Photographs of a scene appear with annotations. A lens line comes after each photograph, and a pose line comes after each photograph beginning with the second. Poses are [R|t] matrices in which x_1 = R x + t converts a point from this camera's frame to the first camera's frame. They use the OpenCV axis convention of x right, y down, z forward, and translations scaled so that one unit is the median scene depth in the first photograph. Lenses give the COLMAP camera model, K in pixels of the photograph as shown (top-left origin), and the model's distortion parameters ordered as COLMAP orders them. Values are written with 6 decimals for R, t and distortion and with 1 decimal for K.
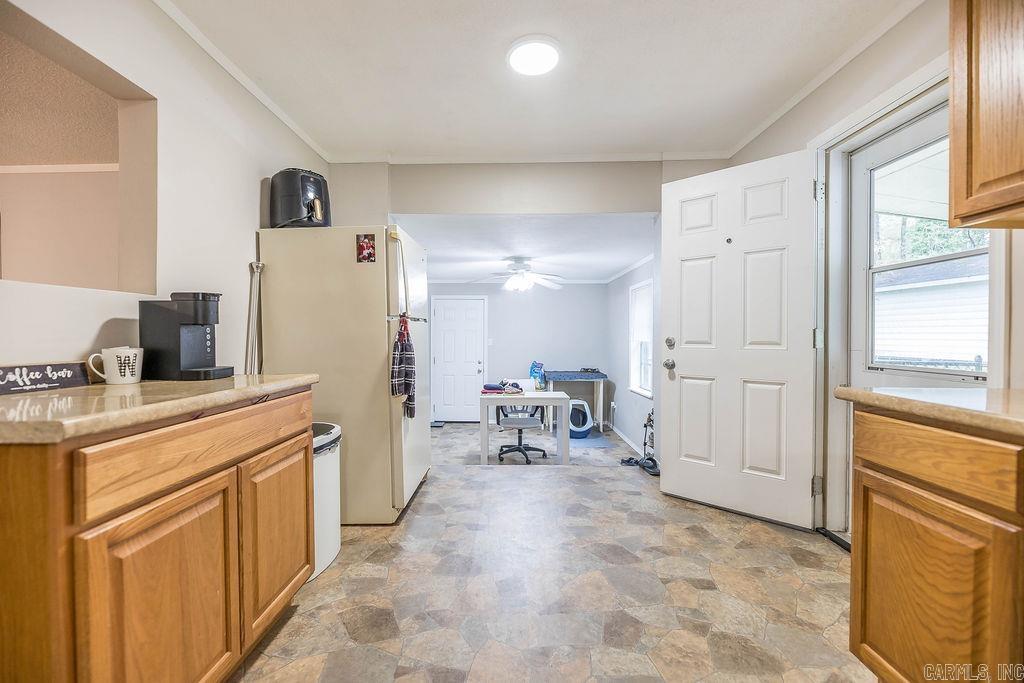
lens RADIAL K [[412.2, 0, 508.2], [0, 412.2, 338.1], [0, 0, 1]] dist [-0.004423, -0.000876]
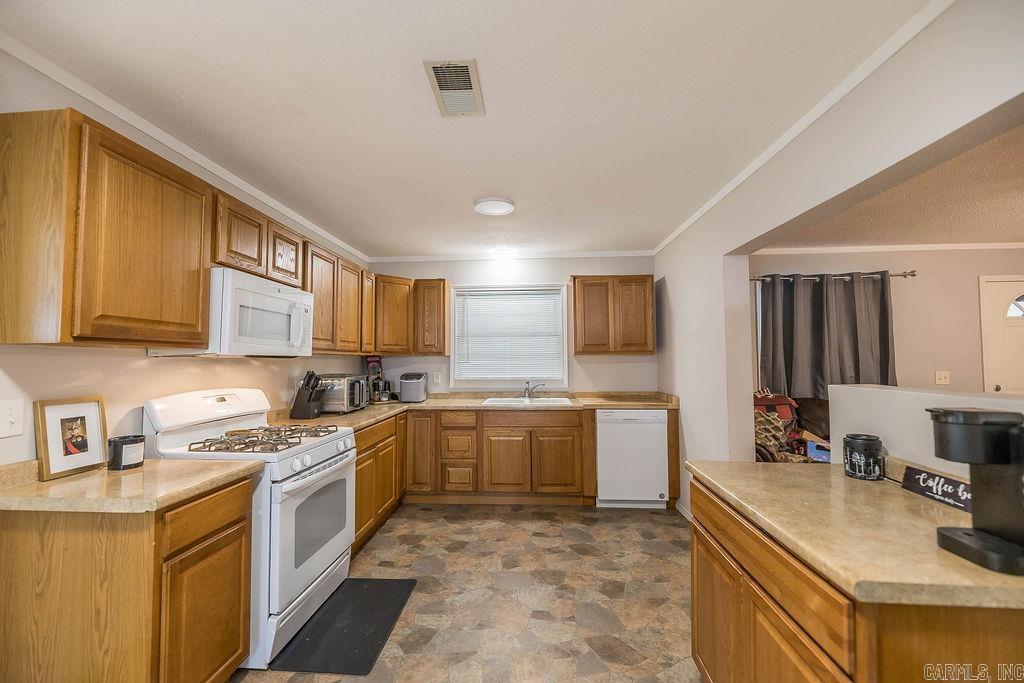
lens RADIAL K [[412.2, 0, 500.4], [0, 412.2, 339.7], [0, 0, 1]] dist [-0.004423, -0.000876]
pose [[-0.998045, 0.006958, 0.062105, -0.079806], [0.004092, 0.998926, -0.046159, -0.165906], [-0.062360, -0.045815, -0.997002, 1.478459]]
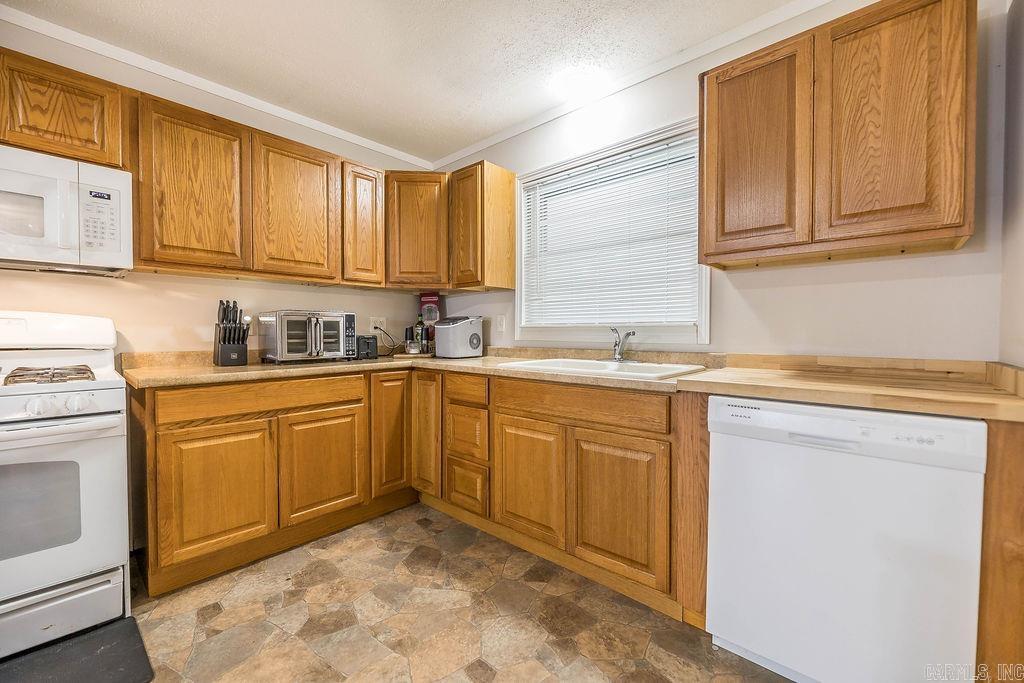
lens RADIAL K [[412.2, 0, 517.3], [0, 412.2, 340.2], [0, 0, 1]] dist [-0.004423, -0.000876]
pose [[-0.762769, -0.019593, 0.646374, -0.686856], [-0.000390, 0.999555, 0.029838, -0.024447], [-0.646671, 0.022507, -0.762437, 0.087883]]
